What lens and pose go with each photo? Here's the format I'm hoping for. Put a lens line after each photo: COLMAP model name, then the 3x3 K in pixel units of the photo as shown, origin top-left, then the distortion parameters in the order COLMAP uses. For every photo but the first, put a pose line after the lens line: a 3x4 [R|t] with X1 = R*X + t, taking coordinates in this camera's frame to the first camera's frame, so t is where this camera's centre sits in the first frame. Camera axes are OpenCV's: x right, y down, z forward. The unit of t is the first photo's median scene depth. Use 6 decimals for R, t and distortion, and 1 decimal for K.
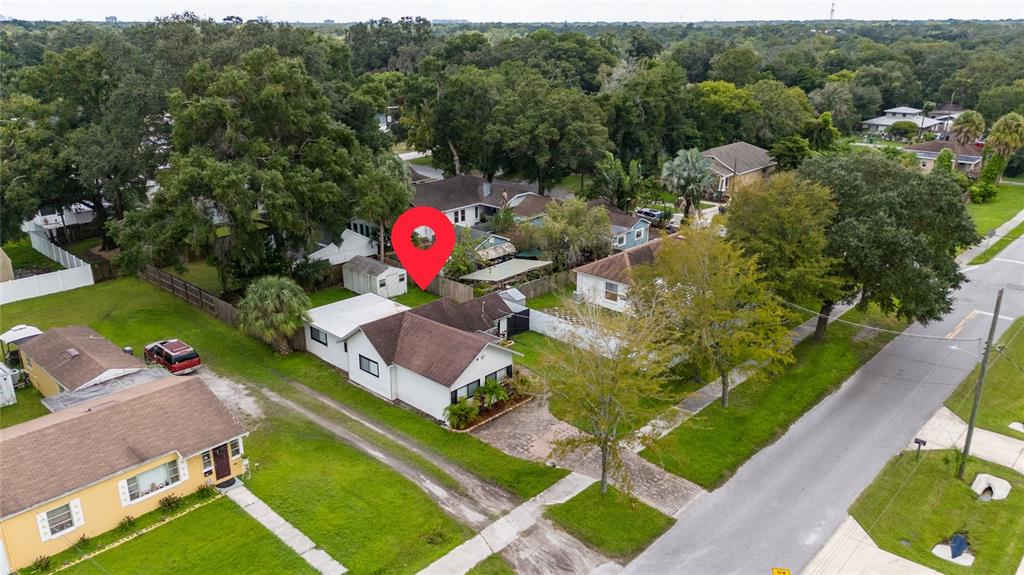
lens RADIAL K [[754.4, 0, 523.6], [0, 754.4, 286.5], [0, 0, 1]] dist [0.001686, 0.000106]
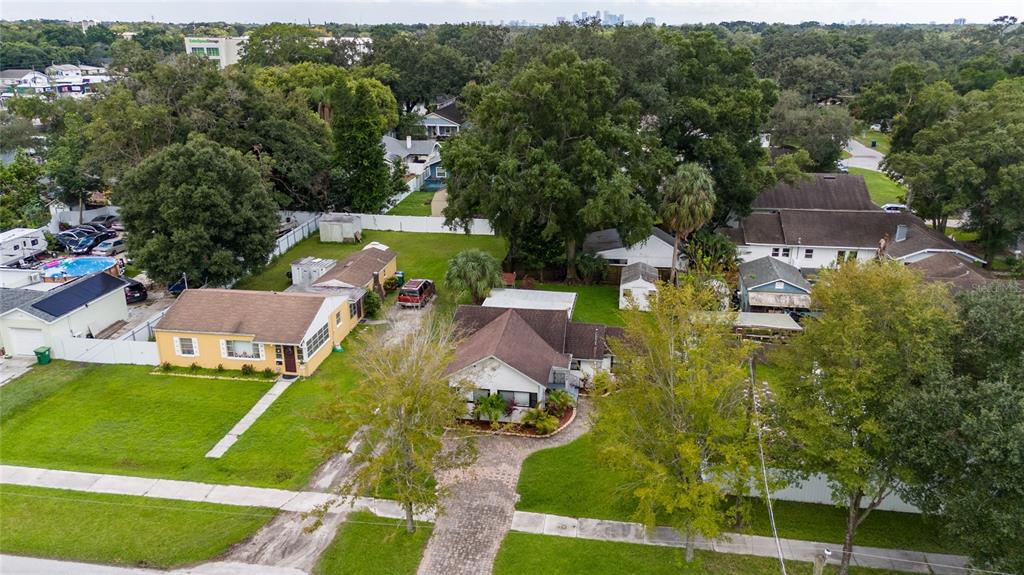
lens RADIAL K [[754.4, 0, 523.6], [0, 754.4, 286.5], [0, 0, 1]] dist [0.001686, 0.000106]
pose [[0.554715, 0.265661, -0.788489, 0.810651], [-0.267223, 0.954336, 0.133542, -0.170397], [0.787961, 0.136625, 0.600376, 0.497085]]
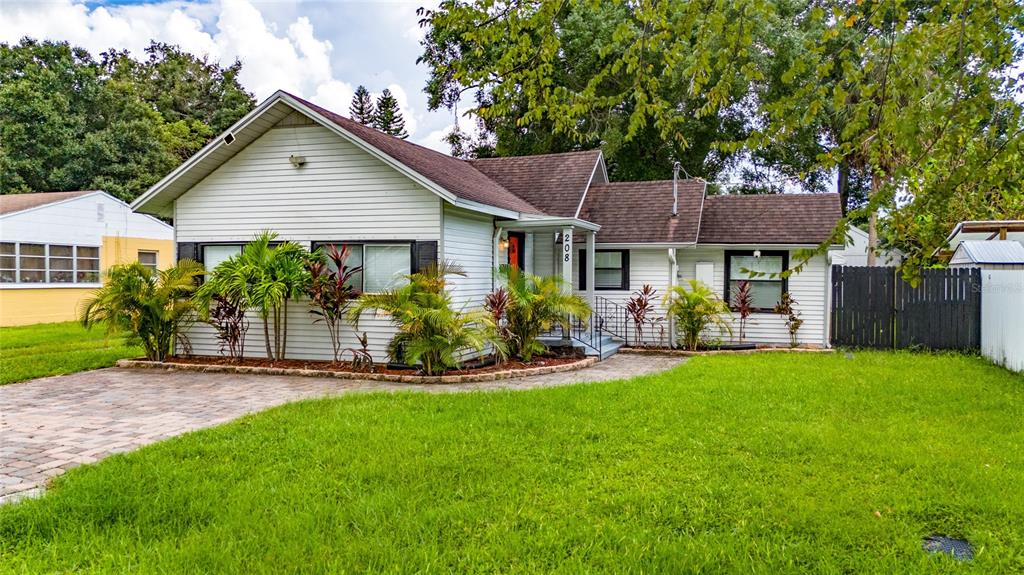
lens RADIAL K [[754.4, 0, 523.6], [0, 754.4, 286.5], [0, 0, 1]] dist [0.001686, 0.000106]
pose [[0.392201, 0.004107, -0.919870, 0.277529], [-0.303498, 0.944573, -0.125183, 0.168988], [0.868371, 0.328276, 0.371709, 1.129680]]
